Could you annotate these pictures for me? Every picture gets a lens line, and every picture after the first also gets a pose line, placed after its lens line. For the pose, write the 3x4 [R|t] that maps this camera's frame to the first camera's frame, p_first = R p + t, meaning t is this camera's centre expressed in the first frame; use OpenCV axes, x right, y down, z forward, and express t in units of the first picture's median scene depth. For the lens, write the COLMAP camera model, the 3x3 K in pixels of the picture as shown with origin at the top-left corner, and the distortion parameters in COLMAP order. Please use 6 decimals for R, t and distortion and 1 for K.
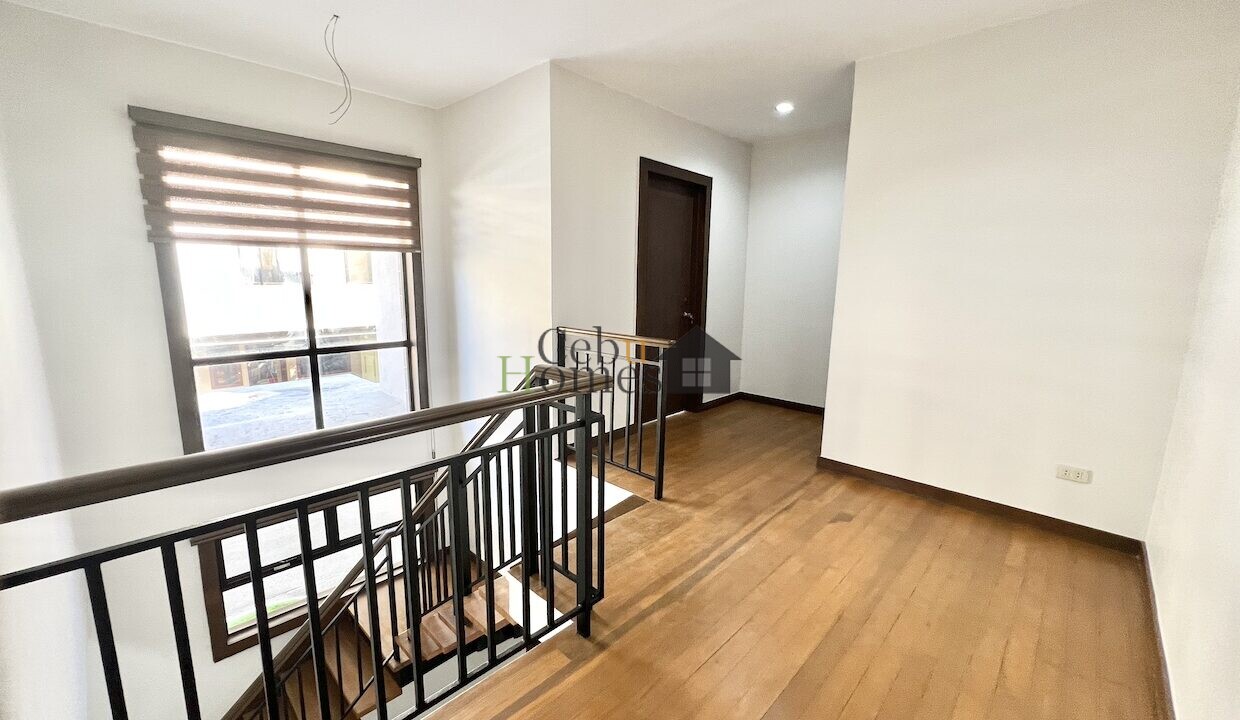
lens RADIAL K [[495.7, 0, 616.4], [0, 495.7, 361.3], [0, 0, 1]] dist [0.000258, 0.000330]
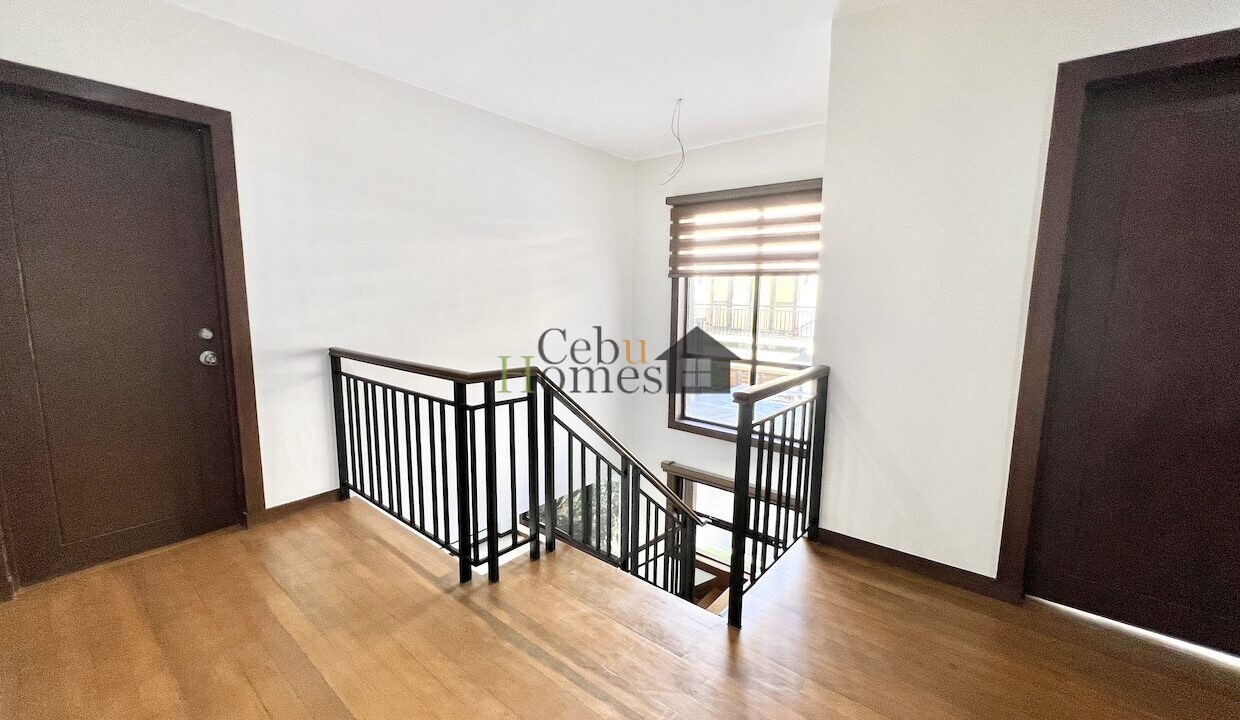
lens RADIAL K [[495.7, 0, 617.1], [0, 495.7, 359.8], [0, 0, 1]] dist [0.000258, 0.000330]
pose [[0.079580, 0.121641, -0.989379, 0.664458], [-0.184964, 0.977093, 0.105253, -0.110531], [0.979518, 0.174624, 0.100256, 0.685161]]
